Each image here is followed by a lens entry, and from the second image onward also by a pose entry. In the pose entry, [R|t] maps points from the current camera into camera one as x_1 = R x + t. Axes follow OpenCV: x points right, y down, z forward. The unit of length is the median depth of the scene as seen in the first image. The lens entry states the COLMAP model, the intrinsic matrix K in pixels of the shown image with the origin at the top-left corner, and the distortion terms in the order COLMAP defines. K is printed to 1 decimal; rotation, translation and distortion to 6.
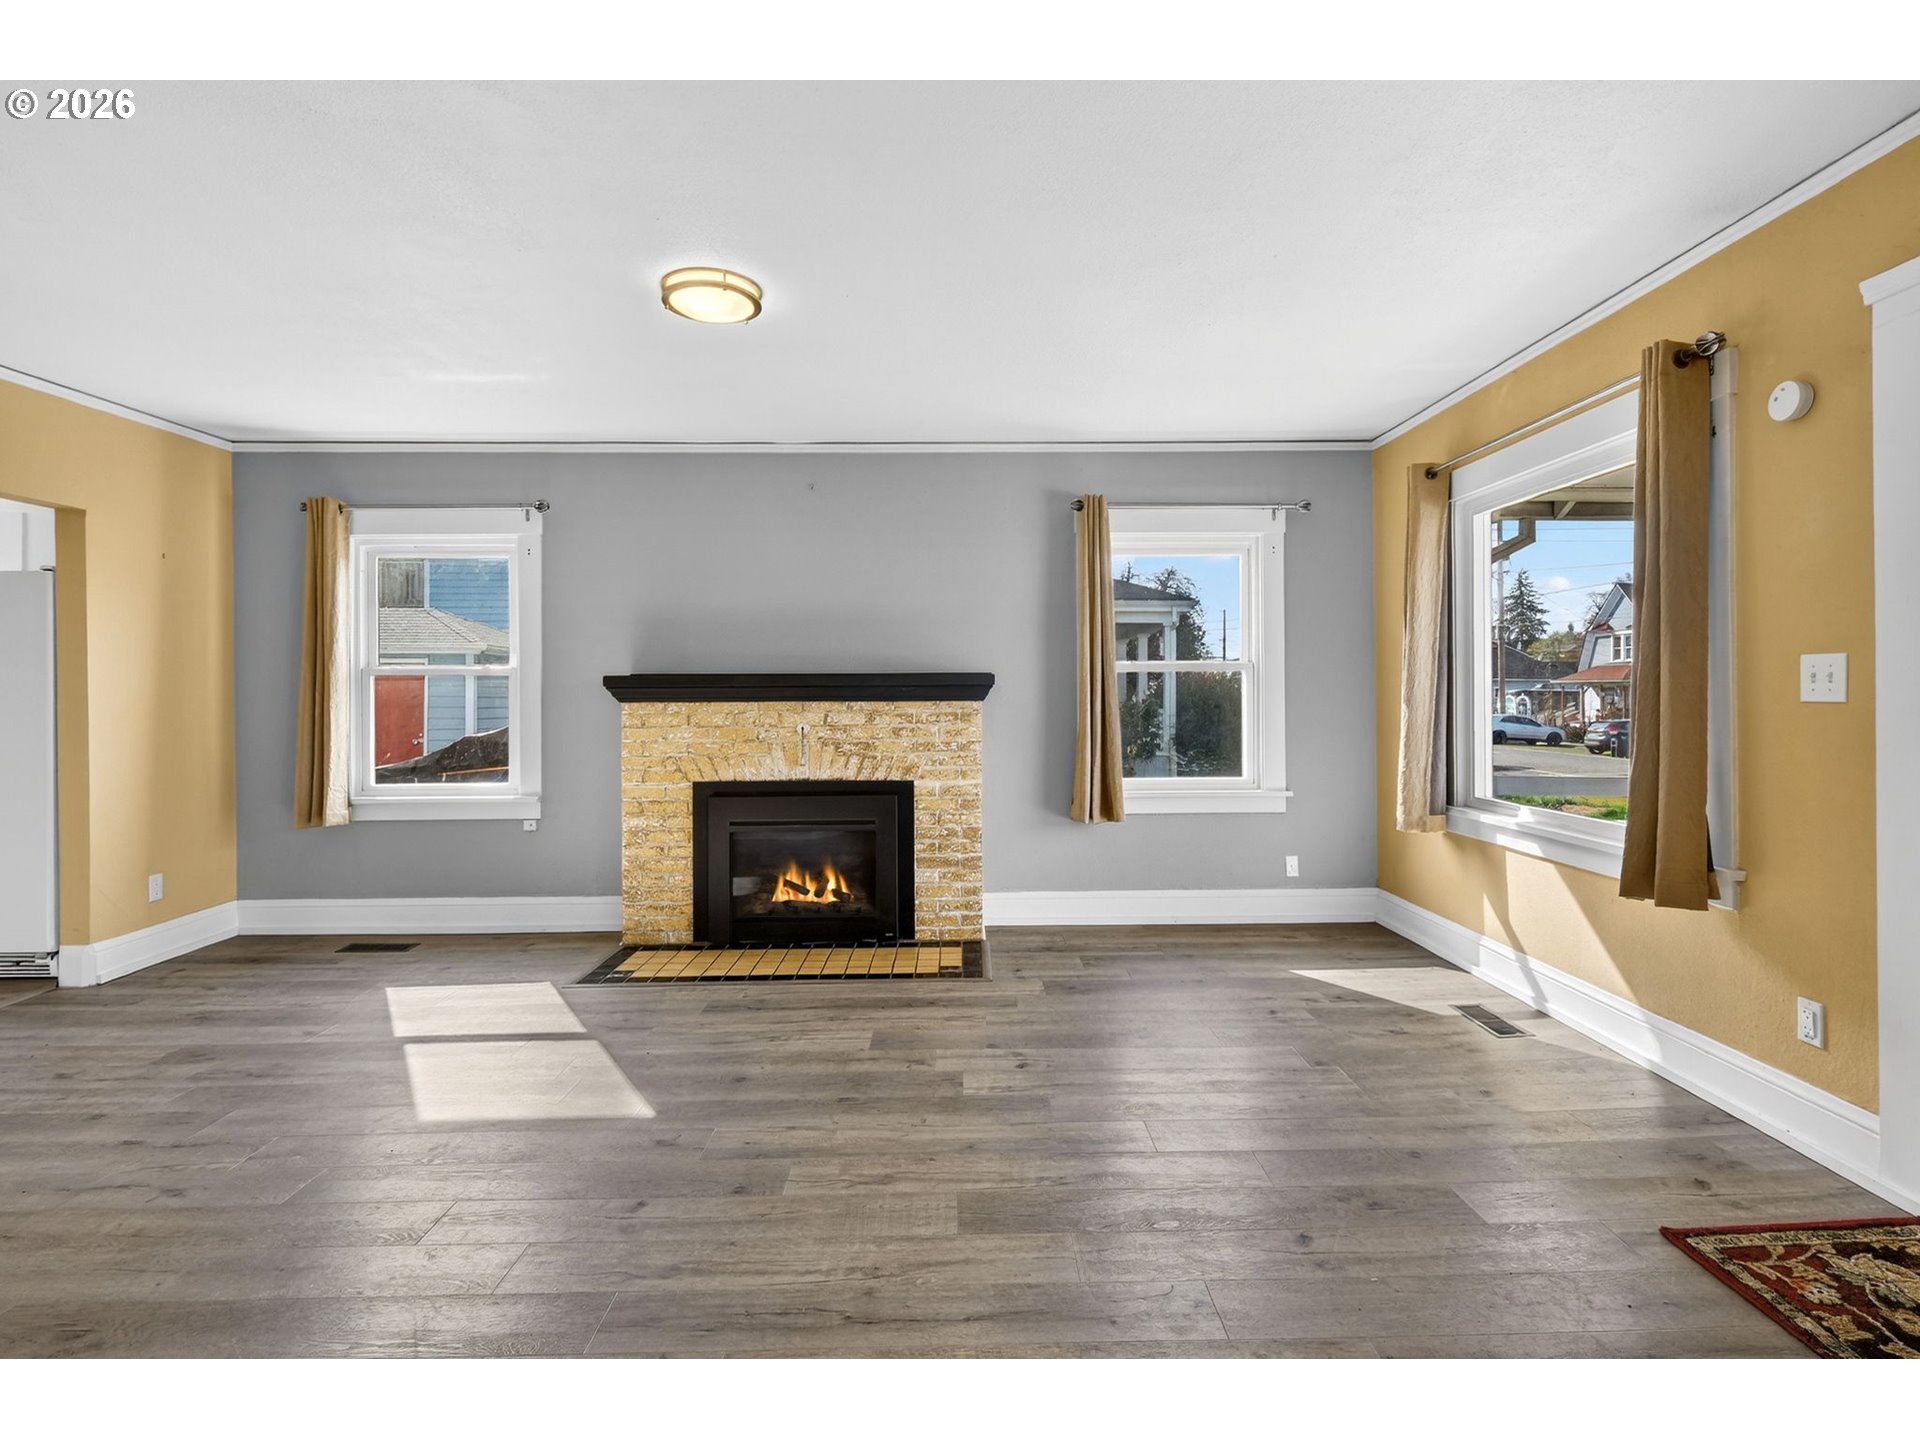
lens RADIAL K [[1089.5, 0, 961.2], [0, 1089.5, 707.9], [0, 0, 1]] dist [0.000345, 0.000625]
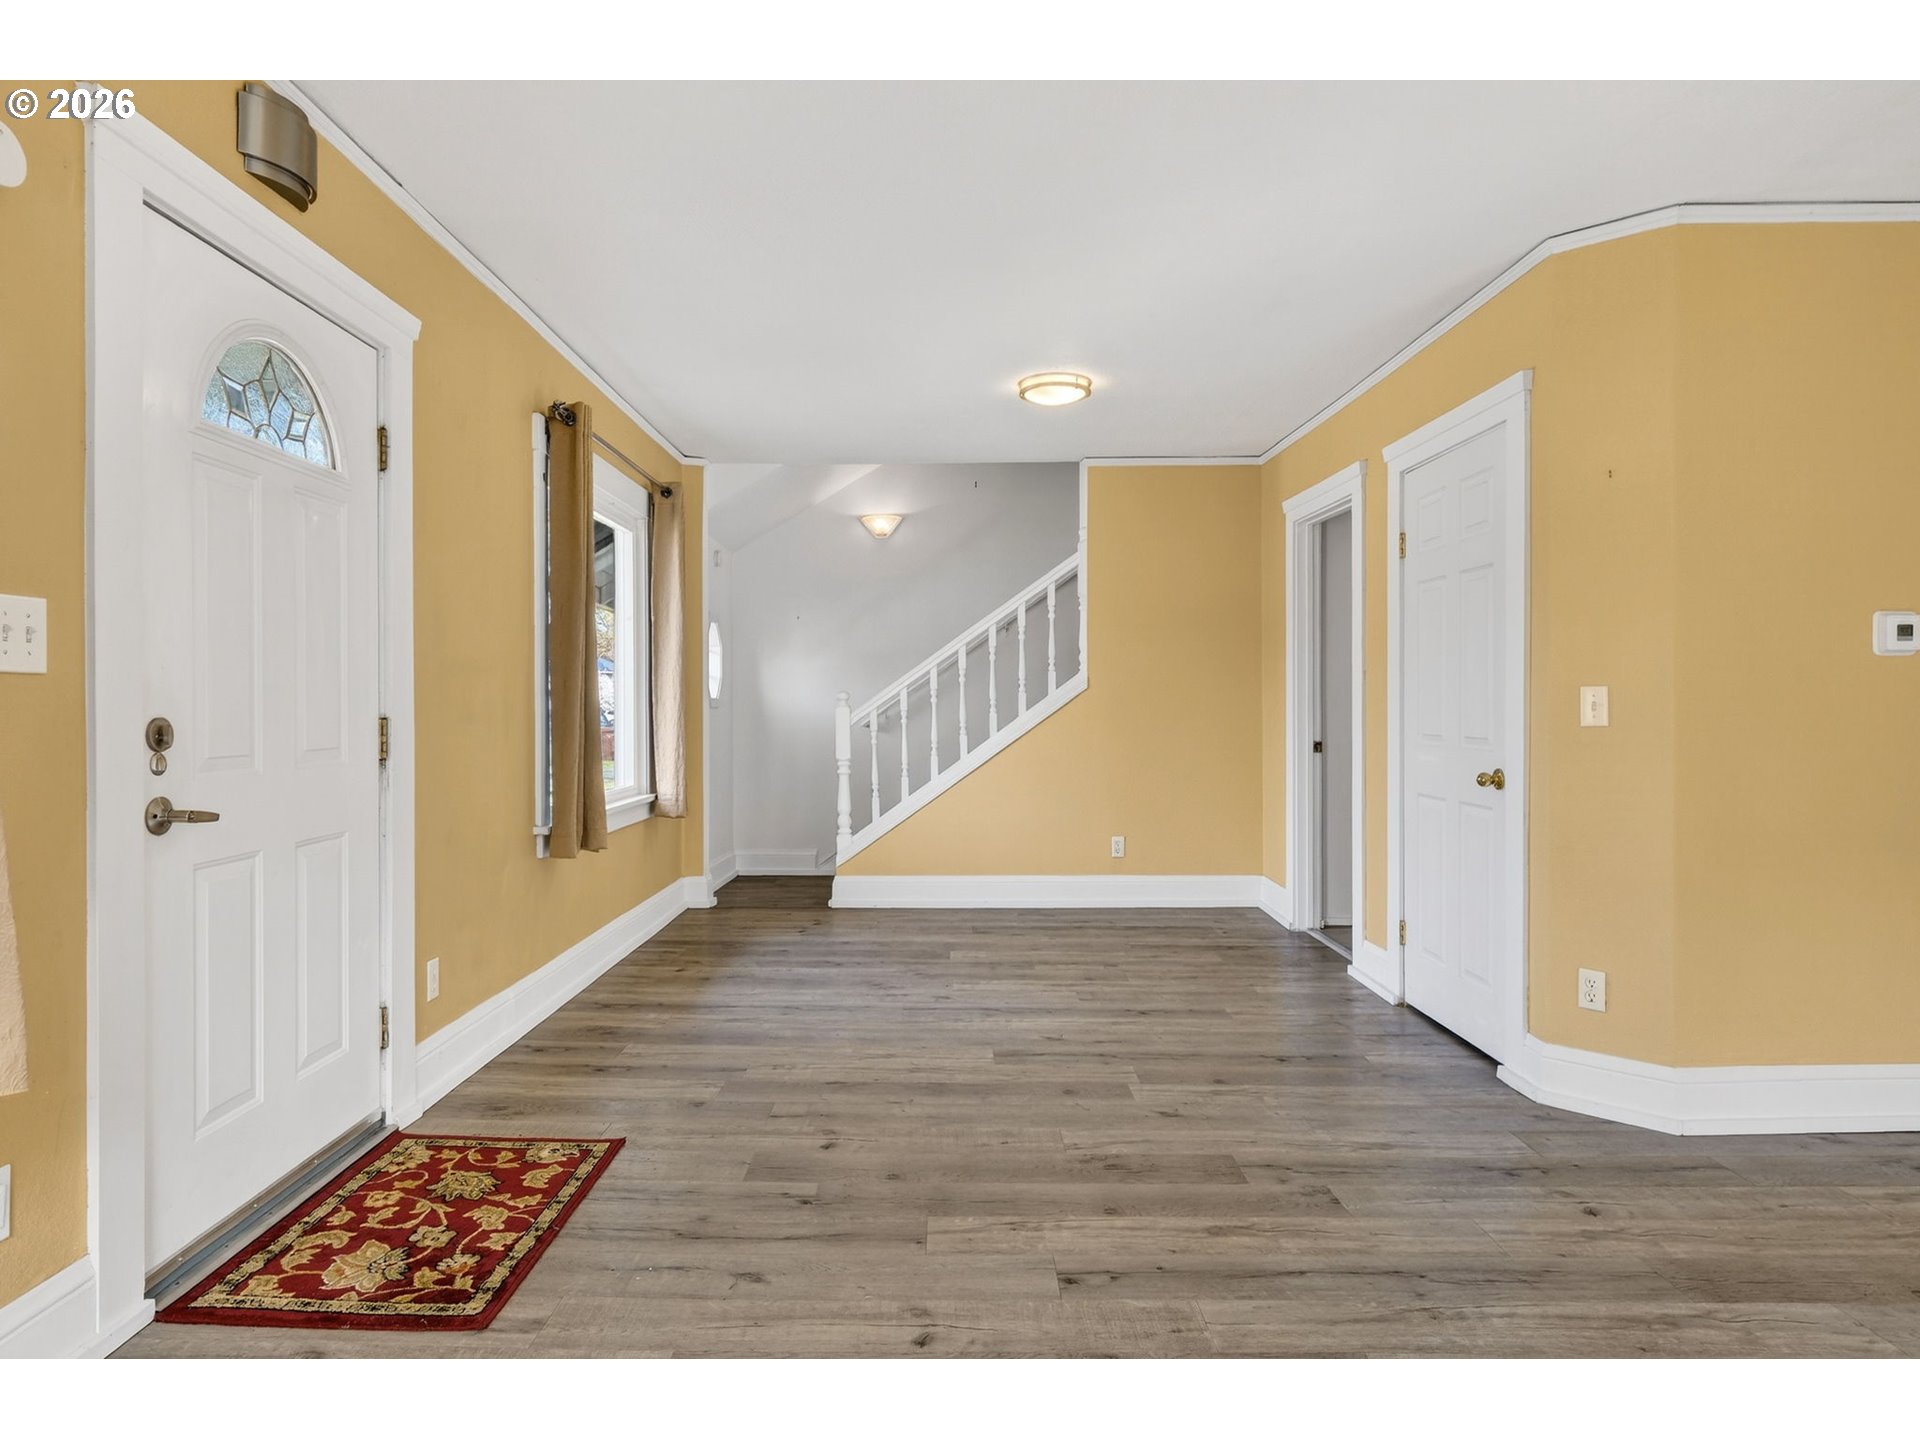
lens RADIAL K [[1089.5, 0, 967.8], [0, 1089.5, 714.3], [0, 0, 1]] dist [0.000345, 0.000625]
pose [[-0.999694, 0.005603, 0.024106, 0.147412], [0.006163, 0.999712, 0.023203, 0.004596], [-0.023969, 0.023345, -0.999440, 1.016110]]
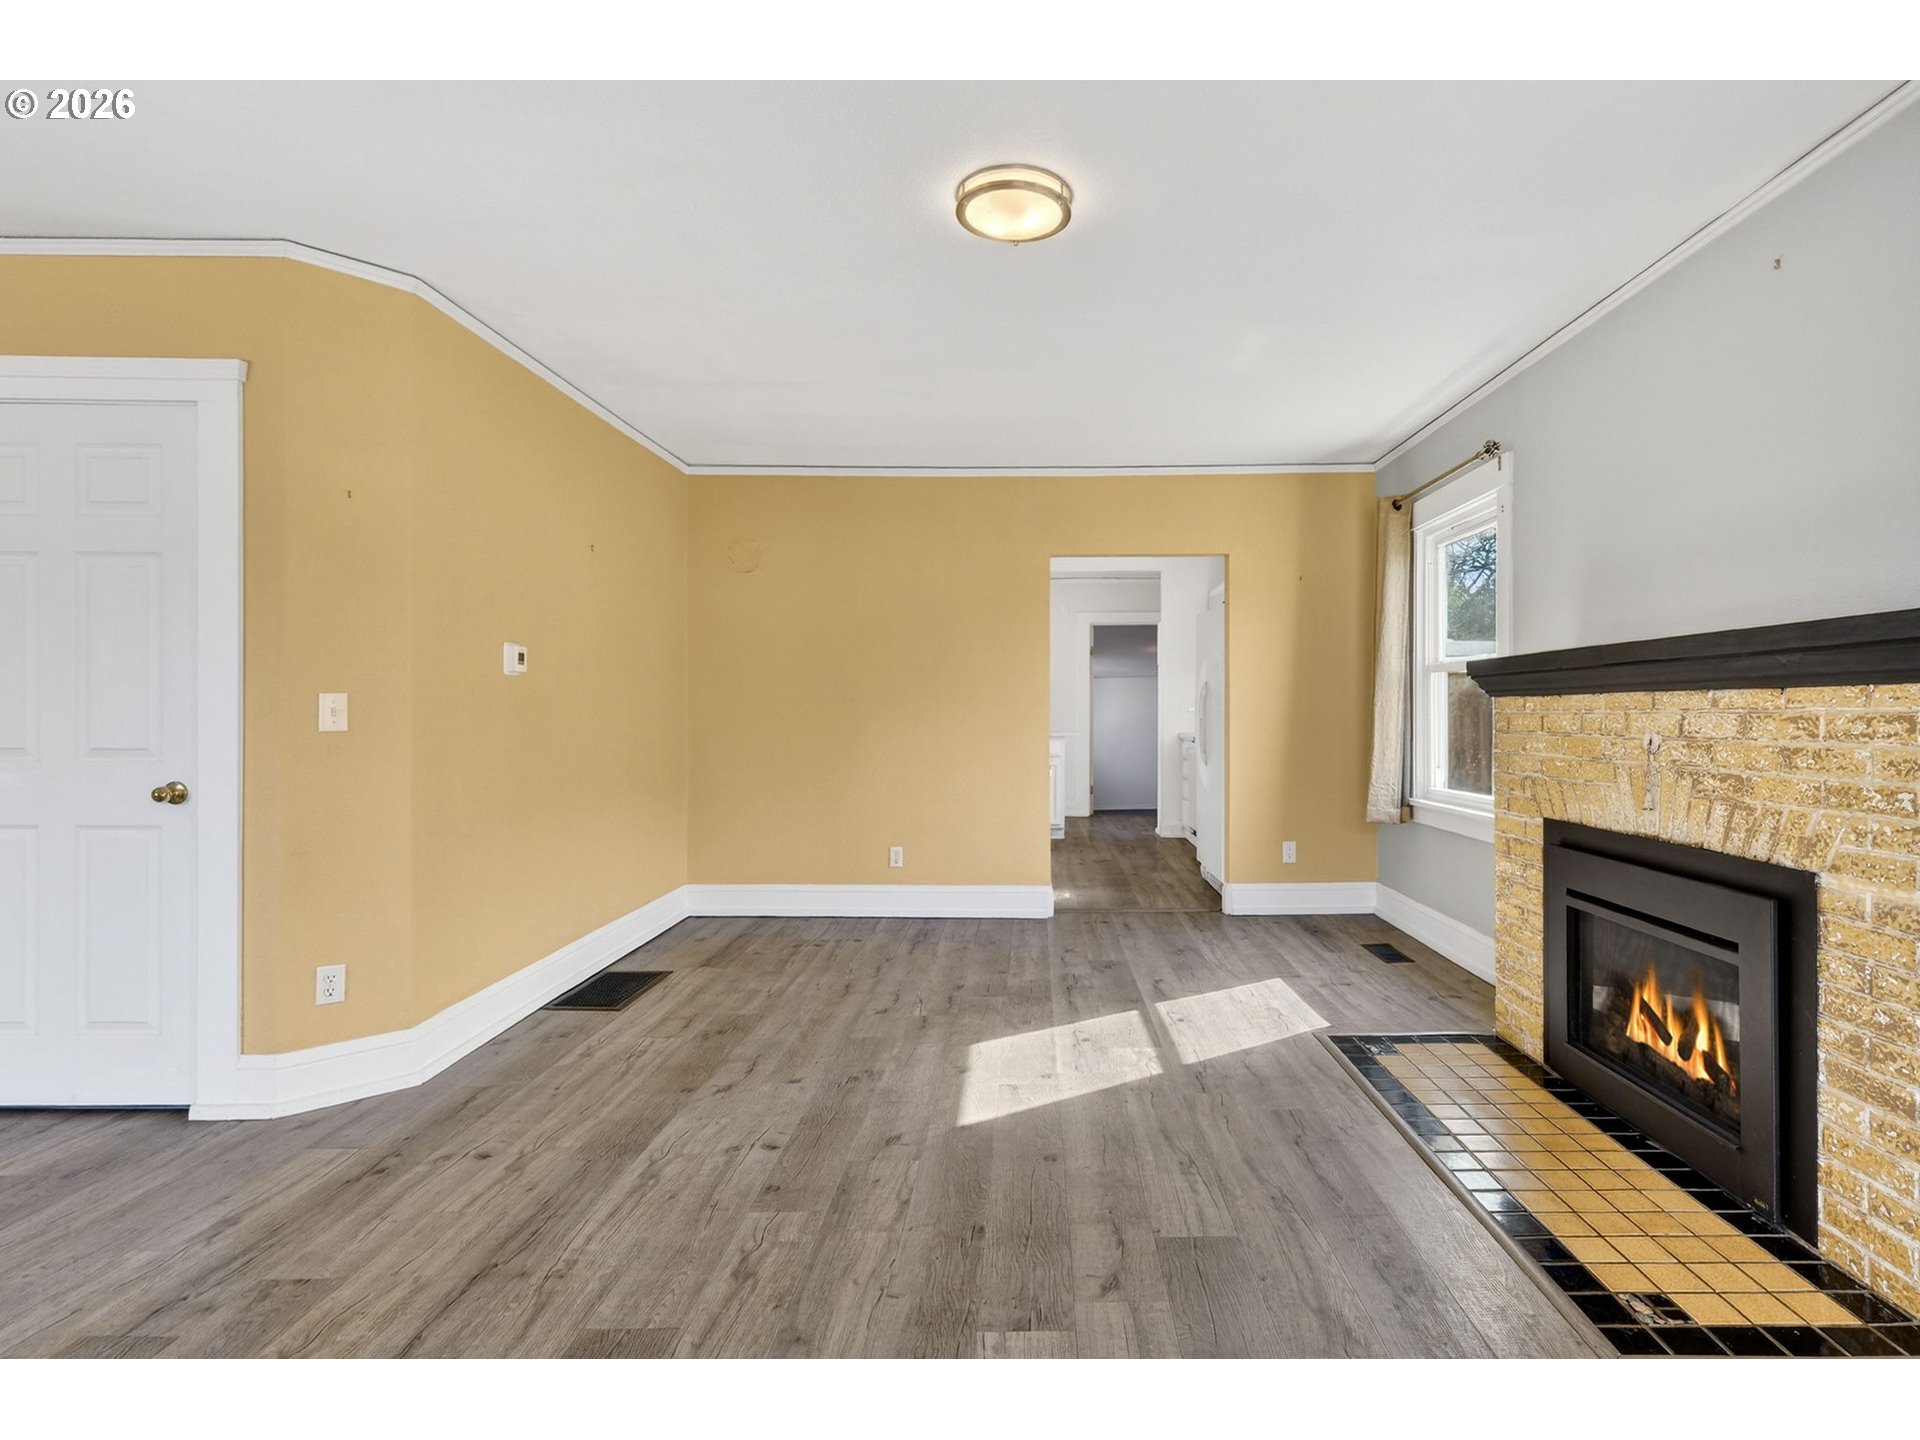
lens RADIAL K [[982.0, 0, 967.6], [0, 982.0, 714.3], [0, 0, 1]] dist [0.000689, -0.000124]
pose [[-0.084913, 0.007066, -0.996363, 0.400925], [-0.016016, 0.999836, 0.008456, 0.007386], [0.996260, 0.016676, -0.084786, 0.768686]]
